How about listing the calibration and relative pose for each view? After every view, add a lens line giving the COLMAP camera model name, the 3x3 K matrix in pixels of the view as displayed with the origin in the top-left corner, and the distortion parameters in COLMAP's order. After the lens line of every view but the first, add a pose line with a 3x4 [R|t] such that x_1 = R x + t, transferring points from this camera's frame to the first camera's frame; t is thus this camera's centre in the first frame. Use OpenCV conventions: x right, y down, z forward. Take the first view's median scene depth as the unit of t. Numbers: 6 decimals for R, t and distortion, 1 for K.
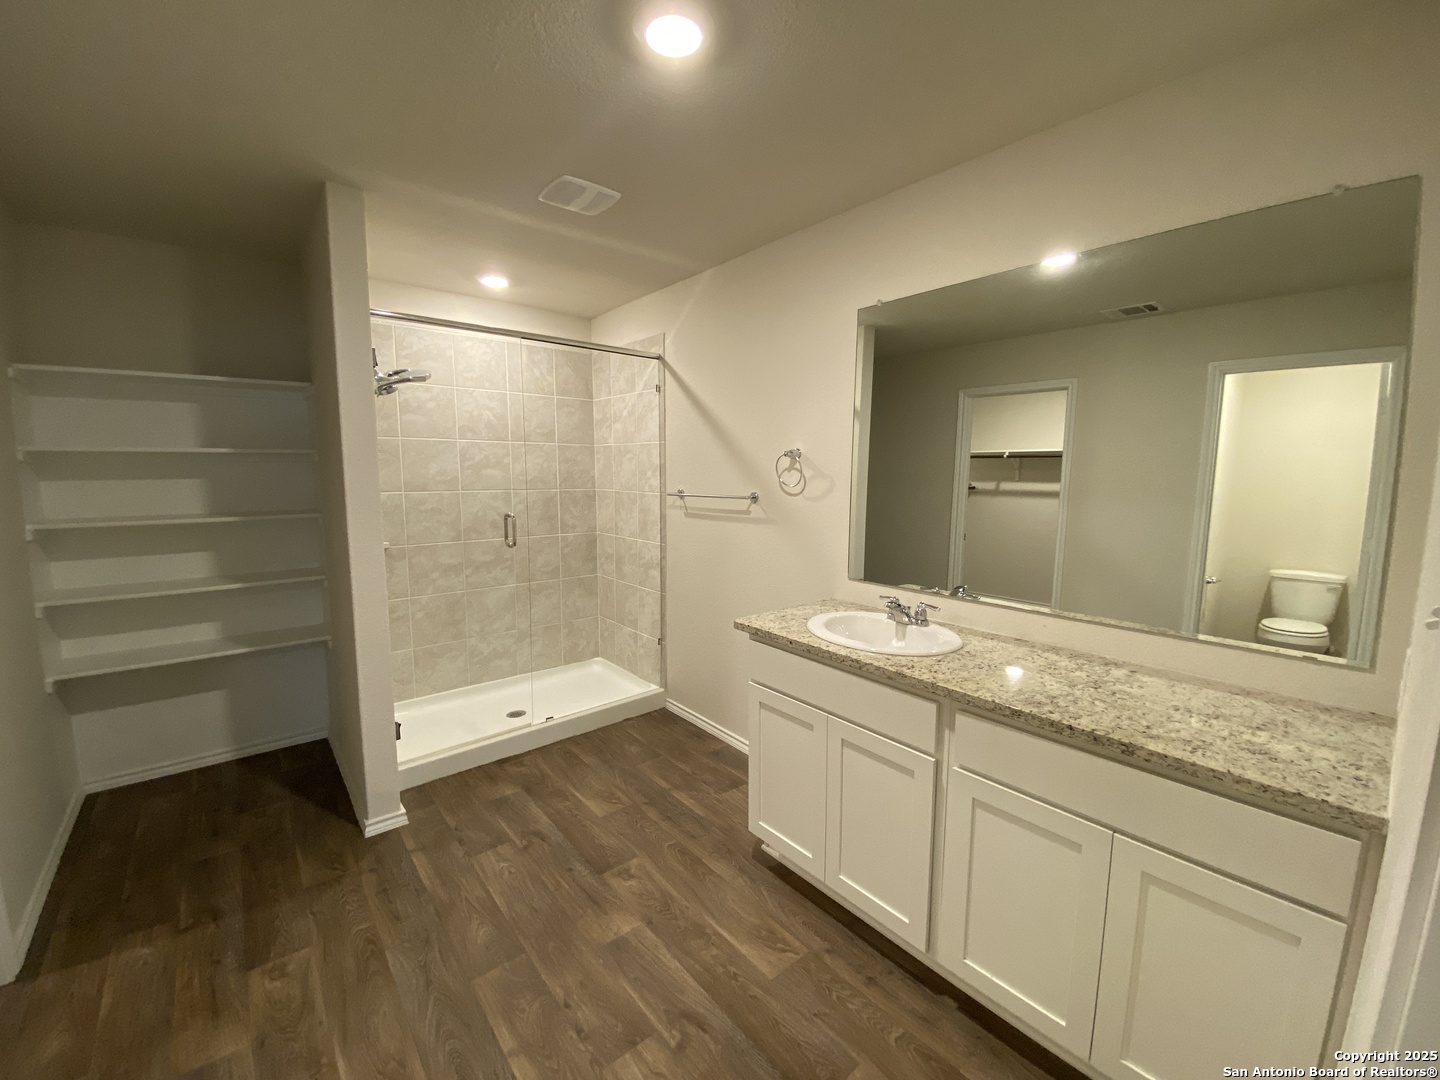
lens RADIAL K [[584.9, 0, 716.6], [0, 584.9, 536.9], [0, 0, 1]] dist [-0.008801, -0.003768]
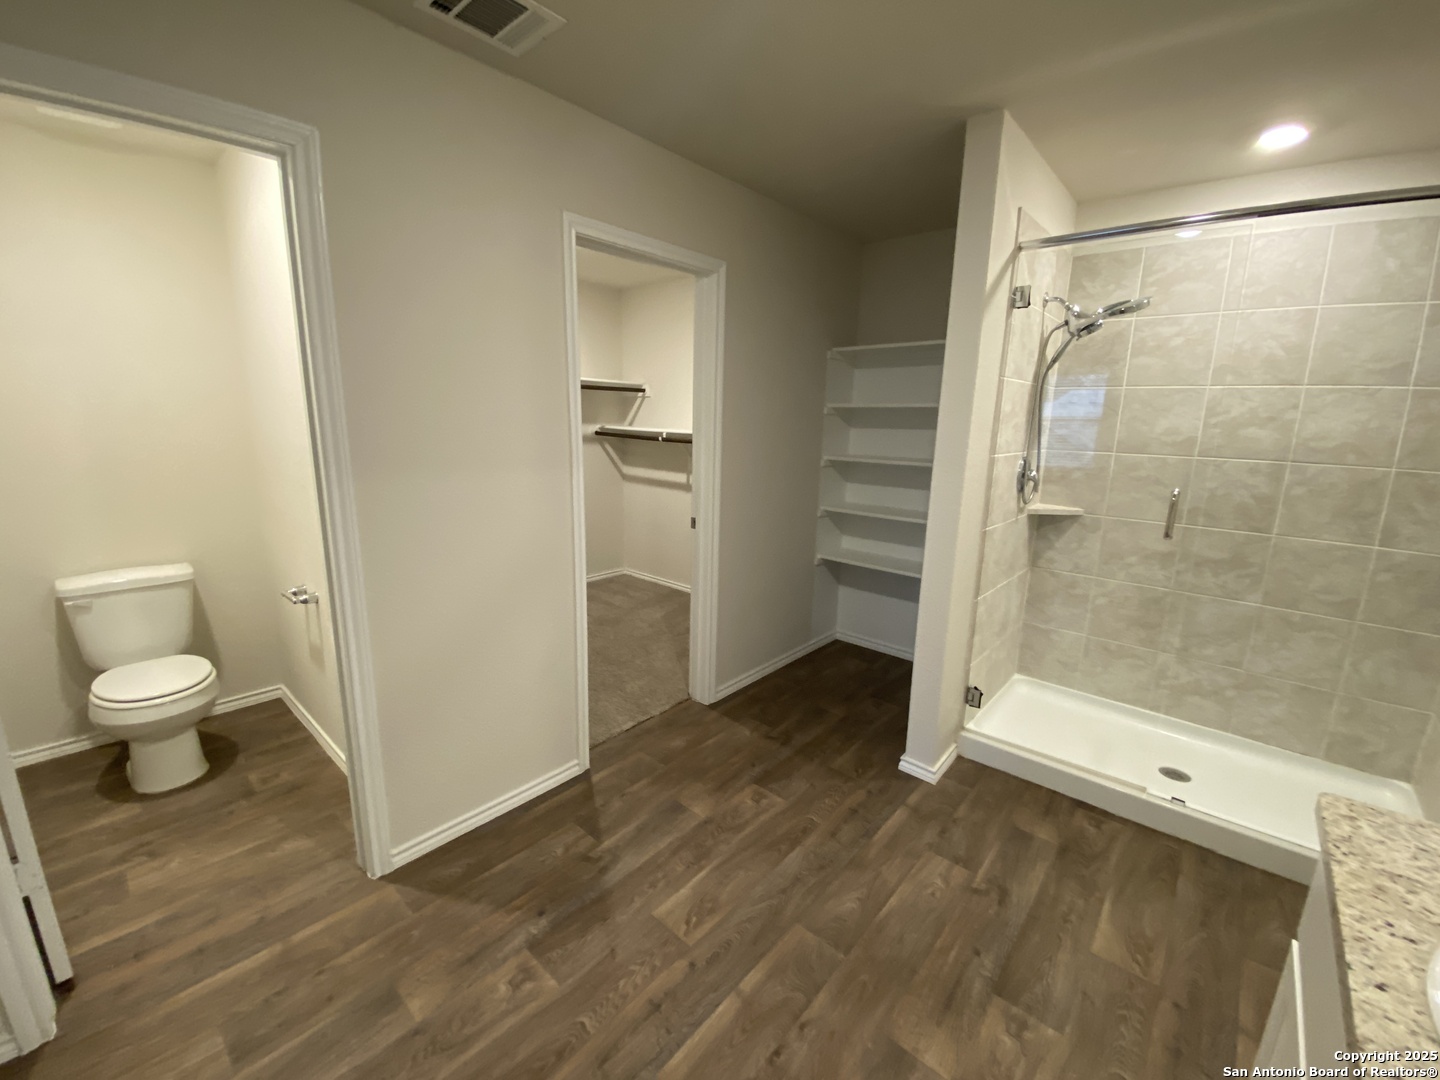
lens RADIAL K [[584.9, 0, 719.4], [0, 584.9, 537.0], [0, 0, 1]] dist [-0.008801, -0.003768]
pose [[0.145866, 0.198002, -0.969288, 0.231697], [-0.134901, 0.974596, 0.178785, -0.035088], [0.980064, 0.104679, 0.168871, 0.342042]]
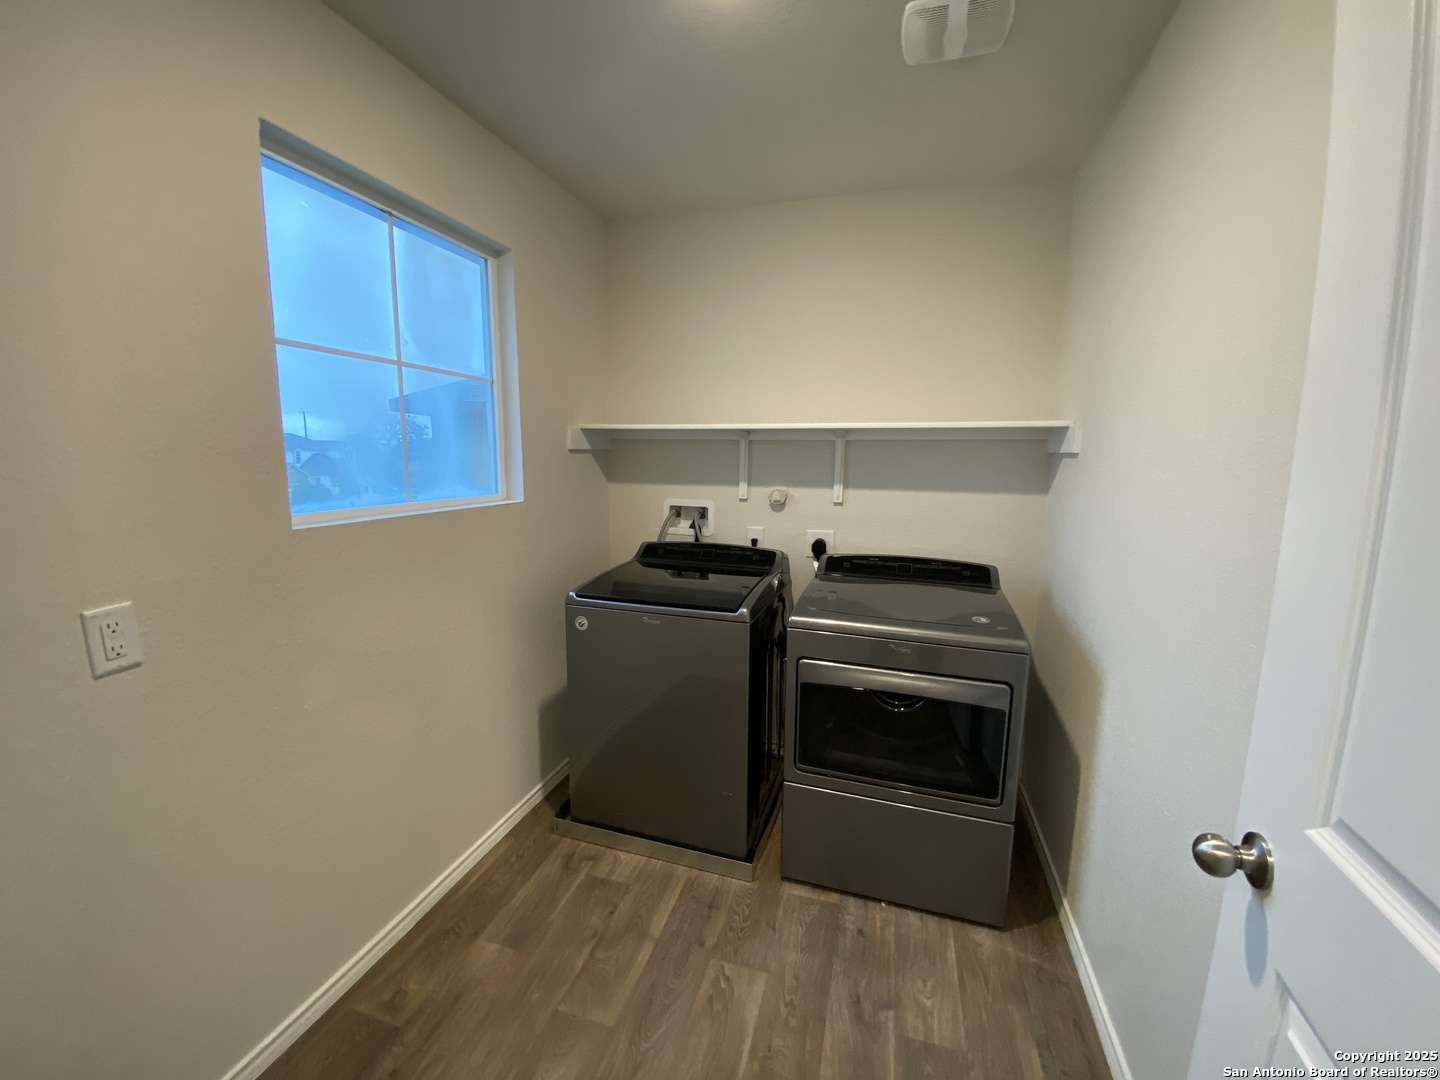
lens RADIAL K [[584.9, 0, 713.8], [0, 584.9, 533.1], [0, 0, 1]] dist [-0.008801, -0.003768]
pose [[-0.543960, -0.135966, 0.828022, -0.624092], [0.089195, 0.971825, 0.218175, -0.075370], [-0.834357, 0.192534, -0.516506, 0.652195]]
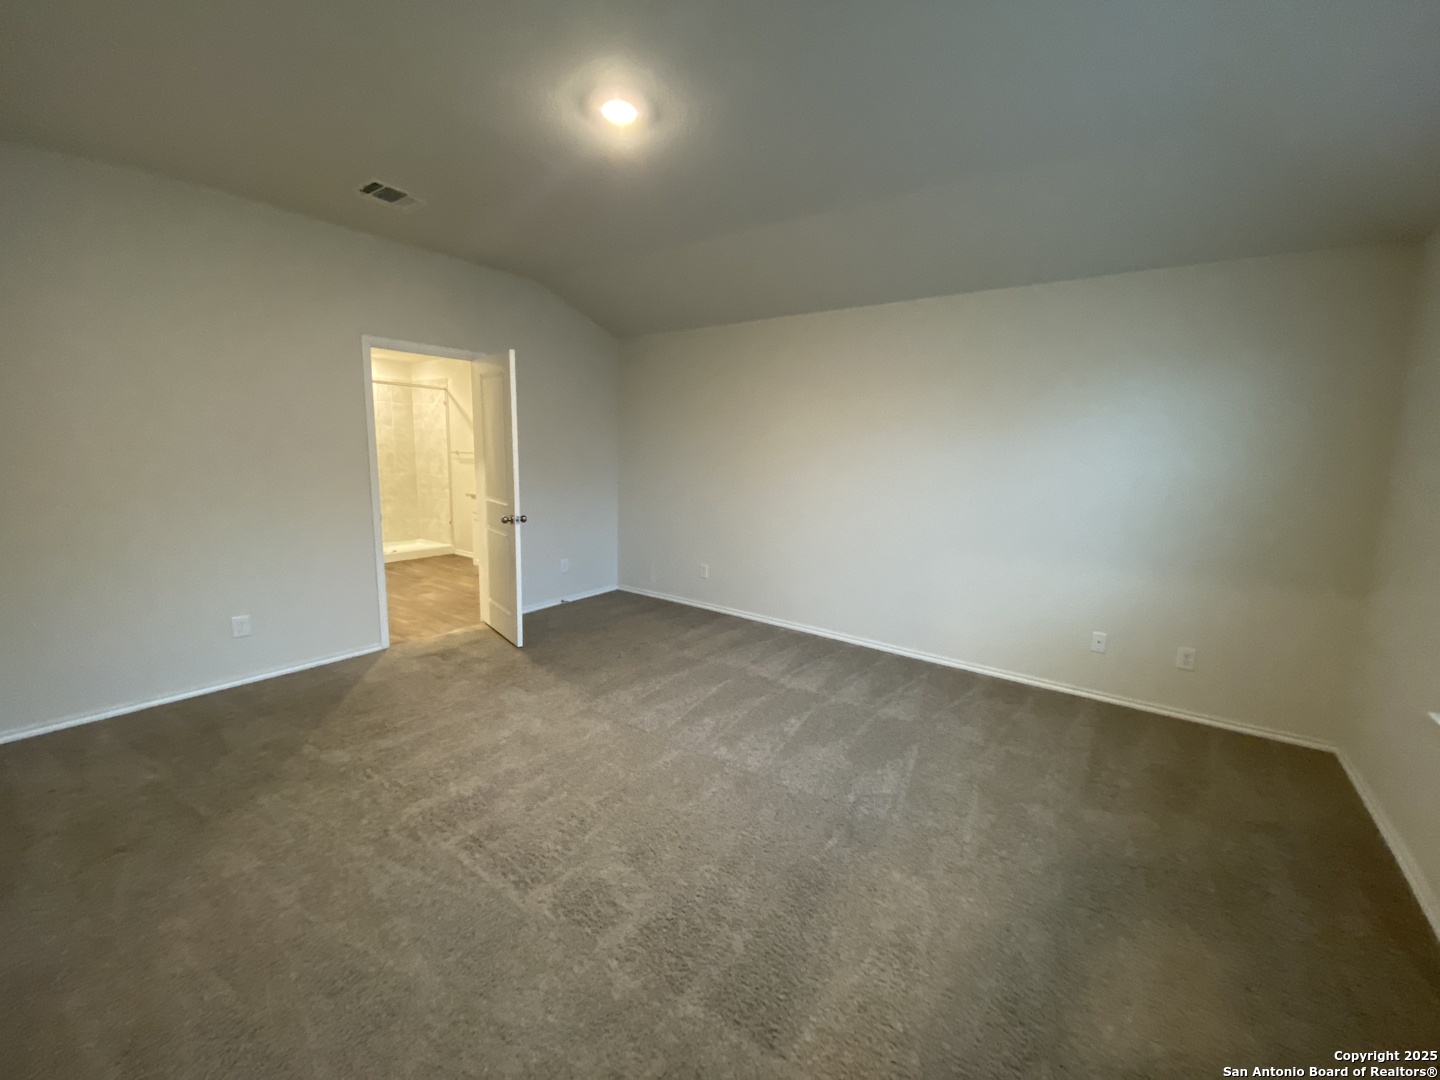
lens RADIAL K [[584.9, 0, 714.1], [0, 584.9, 530.2], [0, 0, 1]] dist [-0.008801, -0.003768]
pose [[0.966924, -0.019576, 0.254313, 0.329974], [0.010524, 0.999263, 0.036909, 0.158598], [-0.254848, -0.033011, 0.966418, -1.471903]]
